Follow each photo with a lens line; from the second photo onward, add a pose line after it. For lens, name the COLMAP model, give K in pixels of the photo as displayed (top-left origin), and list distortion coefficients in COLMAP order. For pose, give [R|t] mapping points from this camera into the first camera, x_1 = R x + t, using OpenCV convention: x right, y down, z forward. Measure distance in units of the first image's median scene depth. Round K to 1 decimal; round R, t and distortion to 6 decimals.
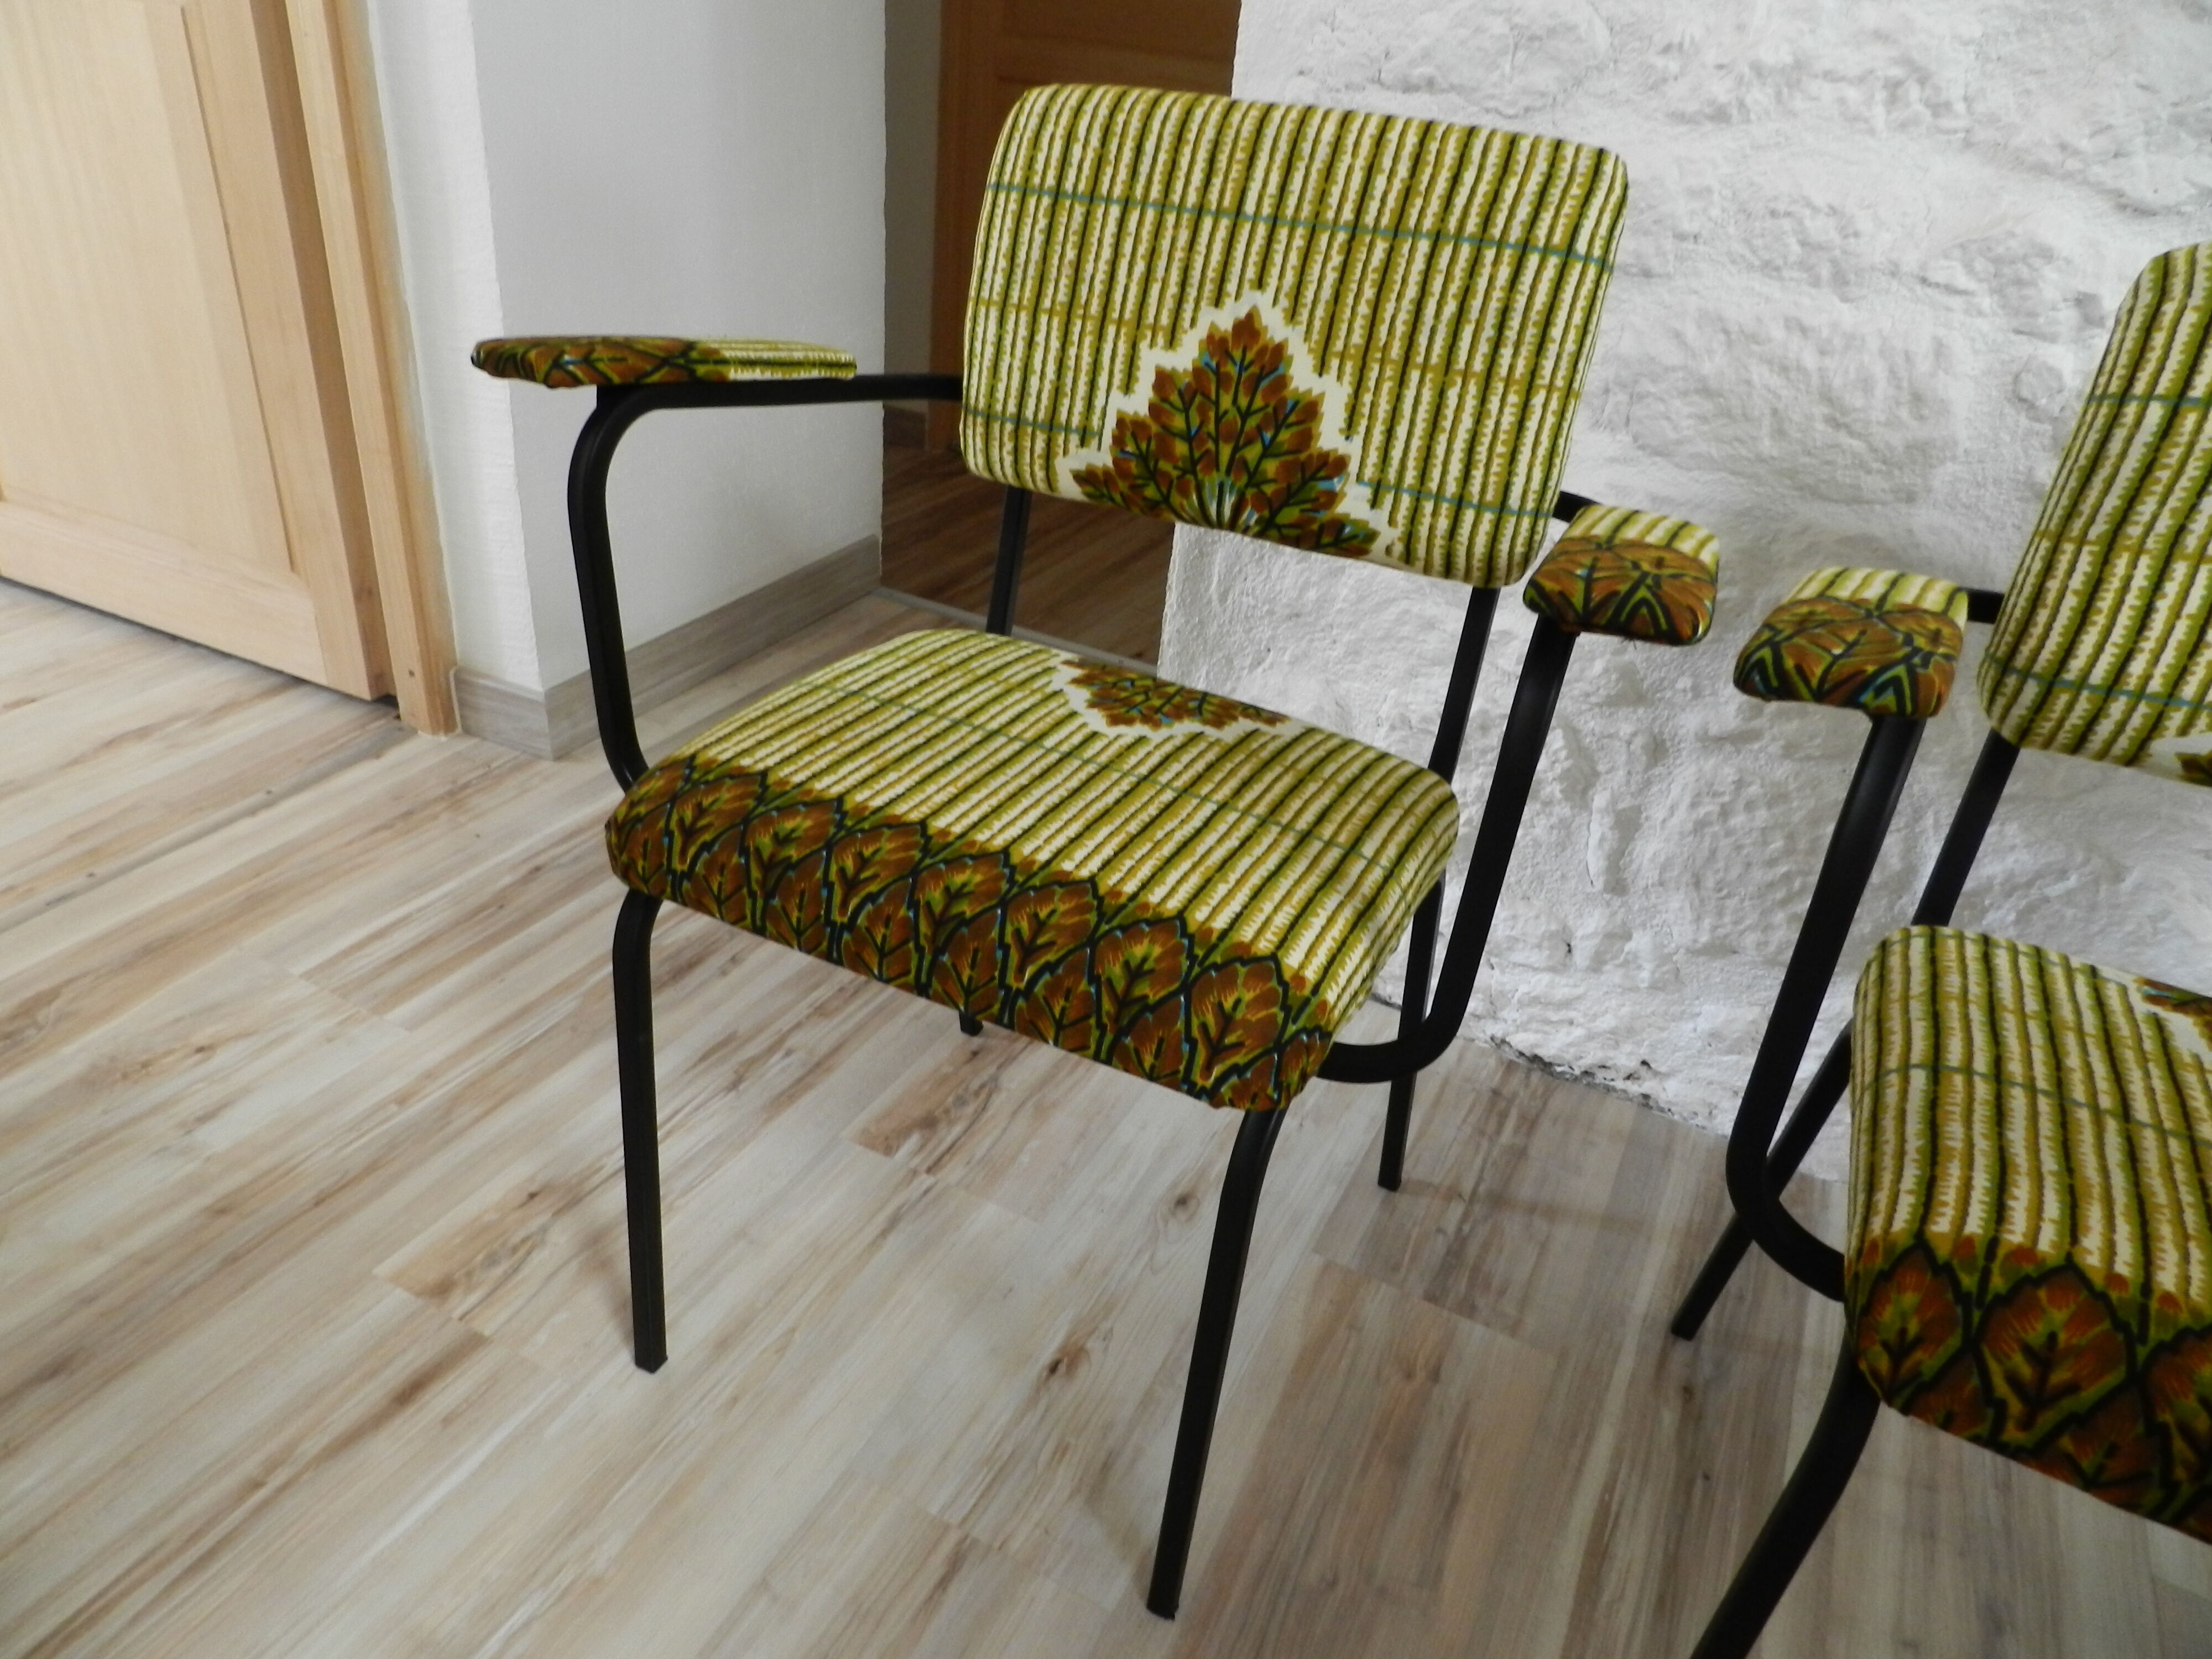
lens RADIAL K [[1479.7, 0, 1101.1], [0, 1479.7, 827.6], [0, 0, 1]] dist [0.012541, -0.000597]
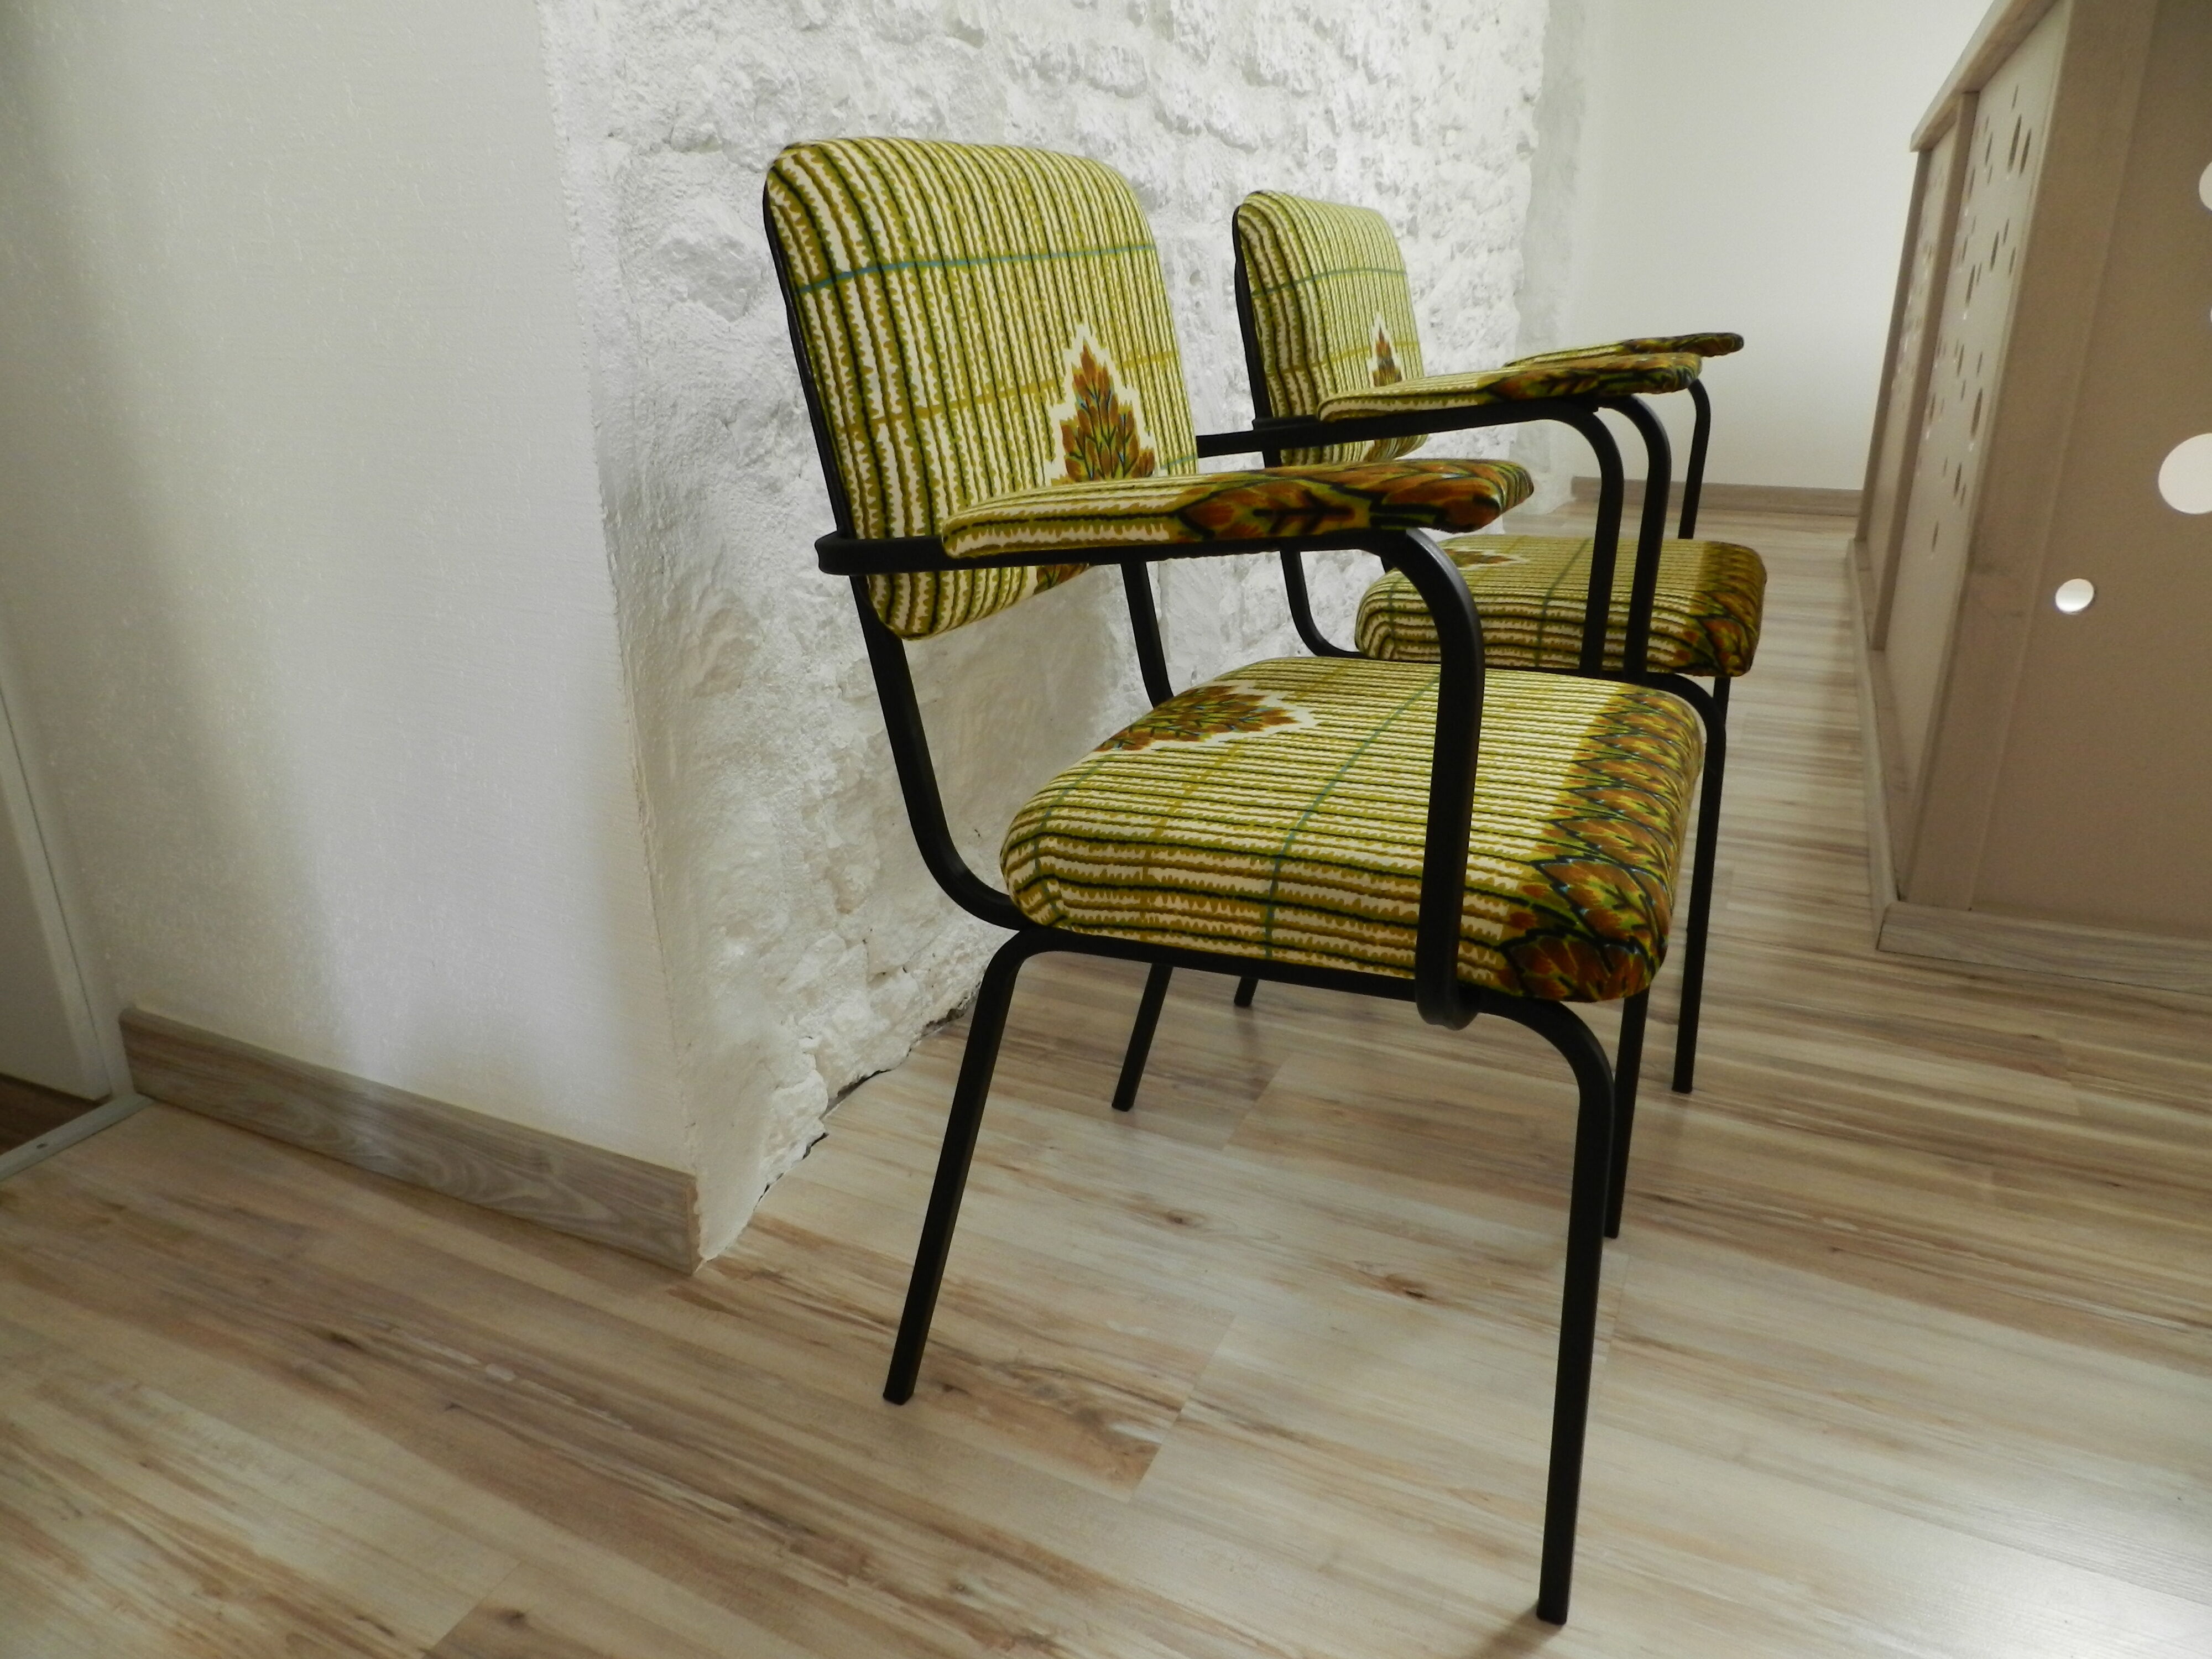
lens RADIAL K [[1479.7, 0, 1099.4], [0, 1479.7, 837.6], [0, 0, 1]] dist [0.012541, -0.000597]
pose [[-0.040171, -0.438400, 0.897882, -0.971762], [0.497690, 0.770425, 0.398434, -0.497575], [-0.866424, 0.462873, 0.187238, 0.981283]]
